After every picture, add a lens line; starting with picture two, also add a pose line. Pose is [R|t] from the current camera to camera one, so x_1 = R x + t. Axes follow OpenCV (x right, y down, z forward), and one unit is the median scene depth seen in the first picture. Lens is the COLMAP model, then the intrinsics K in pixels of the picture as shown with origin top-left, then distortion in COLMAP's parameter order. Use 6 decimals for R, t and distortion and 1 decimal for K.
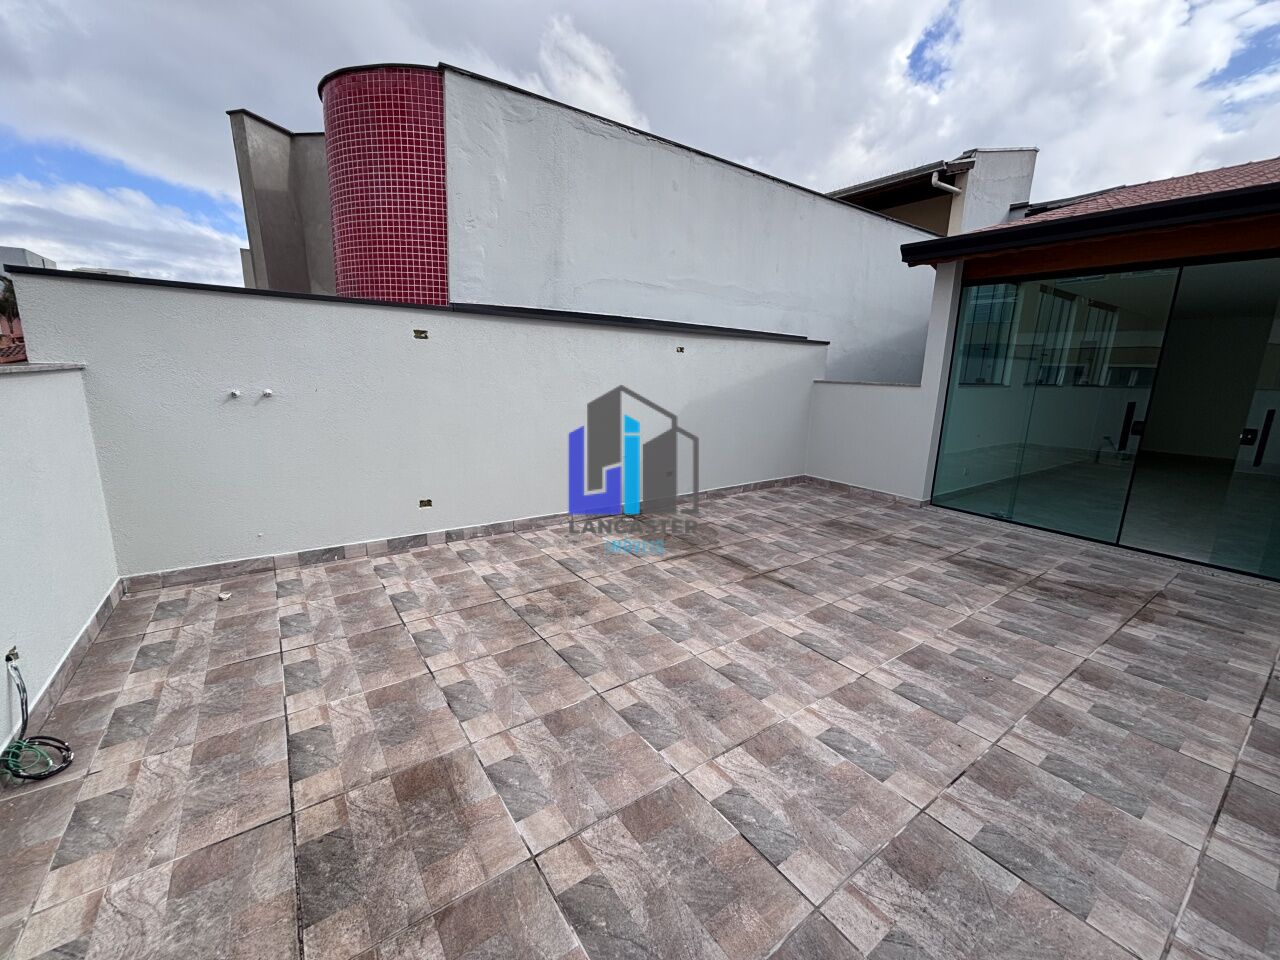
lens RADIAL K [[517.1, 0, 640.2], [0, 517.1, 472.3], [0, 0, 1]] dist [-0.000774, -0.000229]
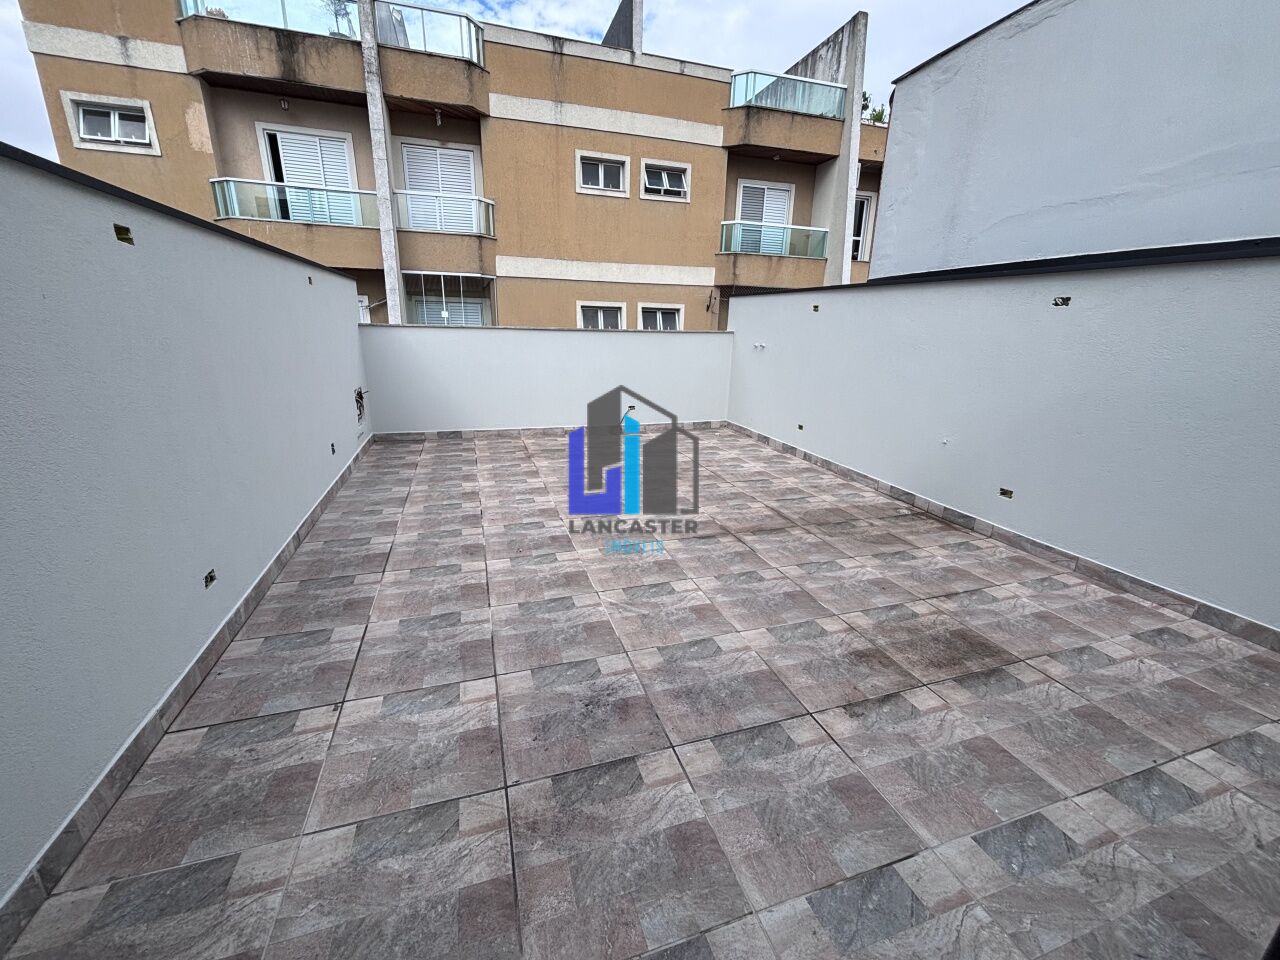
lens RADIAL K [[517.1, 0, 641.7], [0, 517.1, 477.3], [0, 0, 1]] dist [-0.000774, -0.000229]
pose [[-0.292777, 0.238738, -0.925897, 1.319663], [-0.219767, 0.925604, 0.308155, -0.193536], [0.930583, 0.293702, -0.218529, 1.137994]]
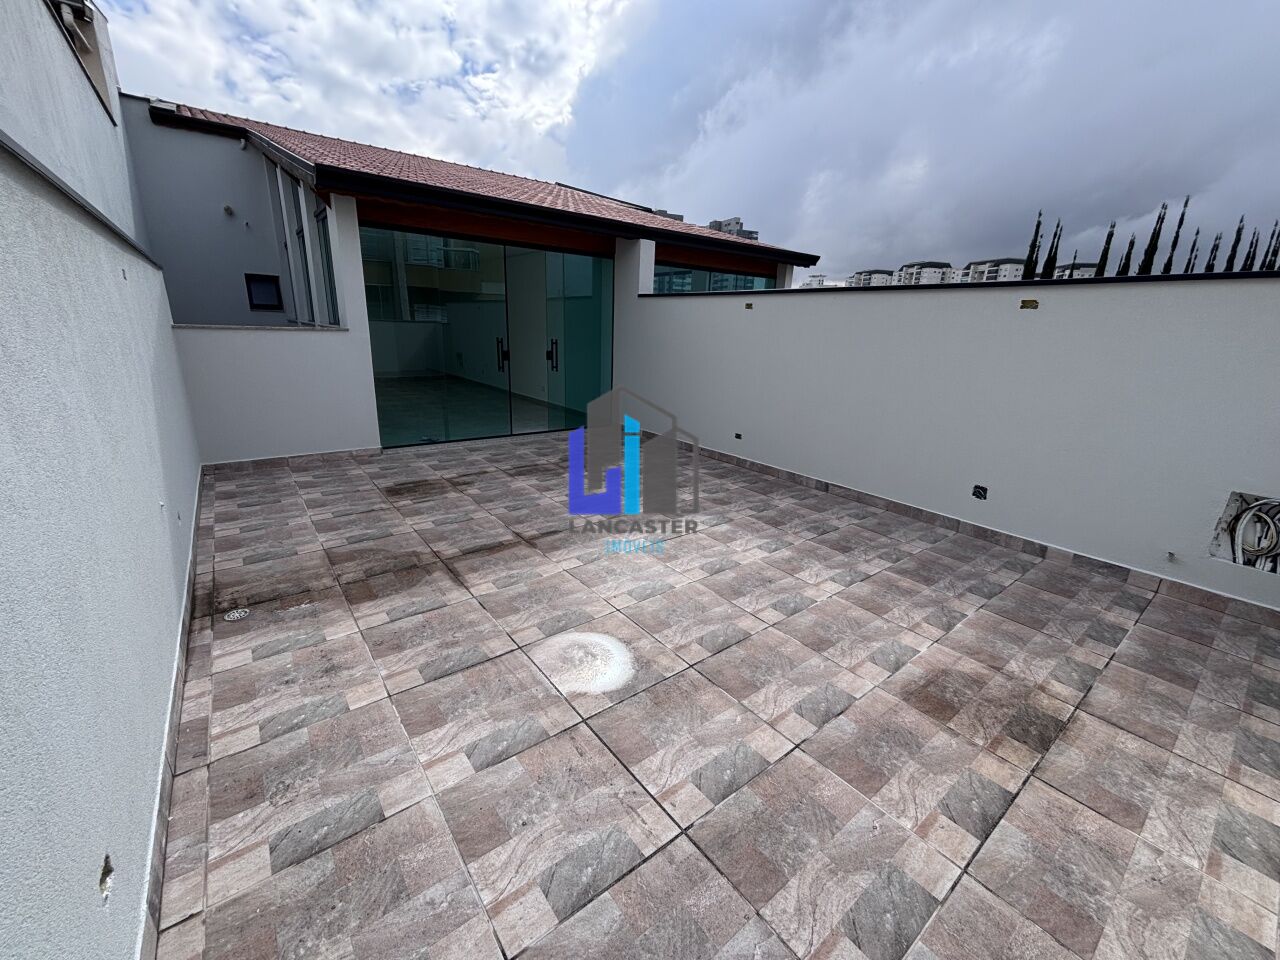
lens RADIAL K [[517.1, 0, 634.8], [0, 517.1, 475.5], [0, 0, 1]] dist [-0.000774, -0.000229]
pose [[-0.030336, -0.308819, 0.950637, -0.735201], [0.164349, 0.936589, 0.309500, -0.205608], [-0.985936, 0.165626, 0.022342, 0.836078]]
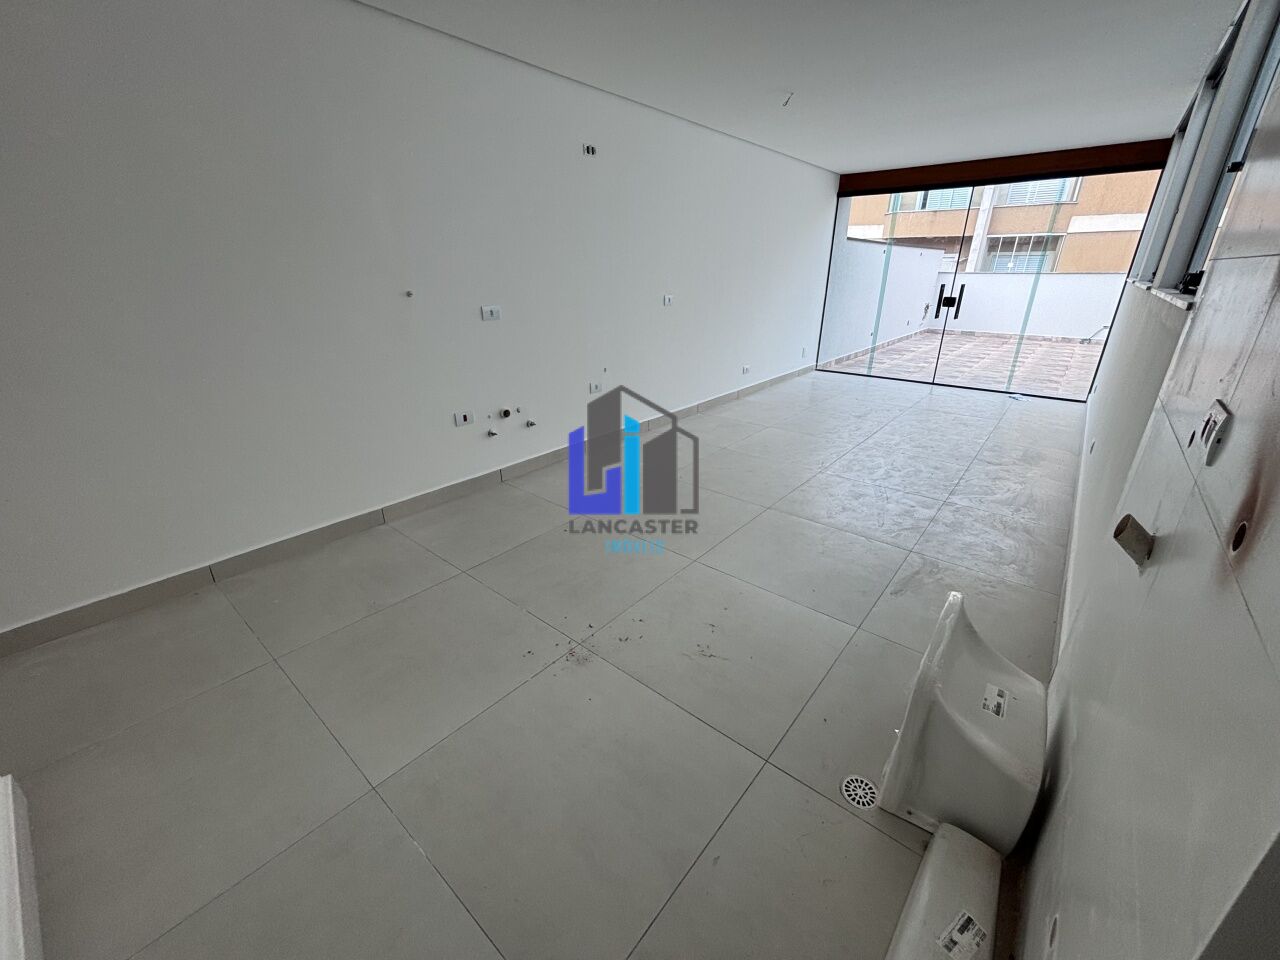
lens RADIAL K [[517.1, 0, 639.3], [0, 517.1, 475.1], [0, 0, 1]] dist [-0.000774, -0.000229]
pose [[-0.967758, 0.067909, -0.242553, 2.833691], [-0.075359, 0.840798, 0.536077, -0.503018], [0.240343, 0.537072, -0.808572, 2.875967]]
